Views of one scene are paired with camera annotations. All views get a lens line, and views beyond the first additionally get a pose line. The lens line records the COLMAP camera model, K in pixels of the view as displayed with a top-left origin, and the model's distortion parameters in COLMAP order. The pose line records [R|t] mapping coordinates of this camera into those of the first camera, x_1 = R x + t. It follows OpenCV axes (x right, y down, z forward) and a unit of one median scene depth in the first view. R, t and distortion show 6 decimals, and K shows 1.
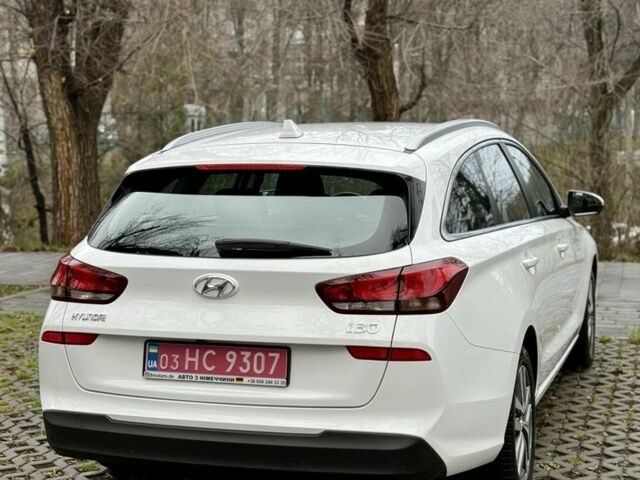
lens RADIAL K [[1209.0, 0, 320.0], [0, 1209.0, 240.0], [0, 0, 1]] dist [0.061066, 0.242002]
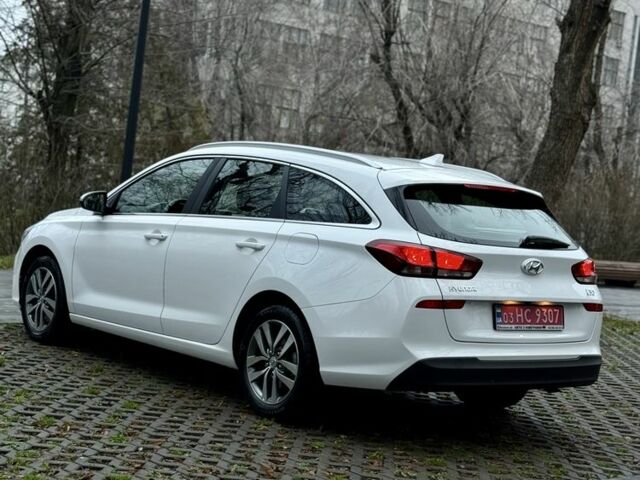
lens RADIAL K [[1209.0, 0, 320.0], [0, 1209.0, 240.0], [0, 0, 1]] dist [0.061066, 0.242002]
pose [[0.535849, 0.027800, 0.843856, -1.518103], [-0.019184, 0.999601, -0.020749, 0.041146], [-0.844096, -0.005071, 0.536168, 0.406552]]
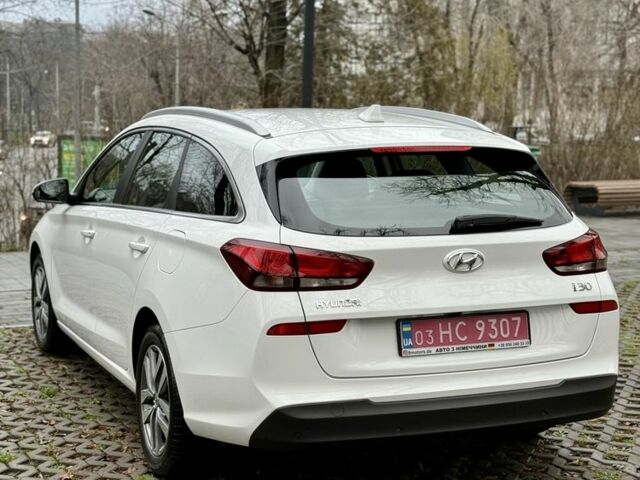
lens RADIAL K [[1209.0, 0, 320.0], [0, 1209.0, 240.0], [0, 0, 1]] dist [0.061066, 0.242002]
pose [[0.759415, -0.060671, 0.647772, -0.866657], [0.054216, 0.998081, 0.029922, -0.018525], [-0.648344, 0.012396, 0.761247, 0.274402]]
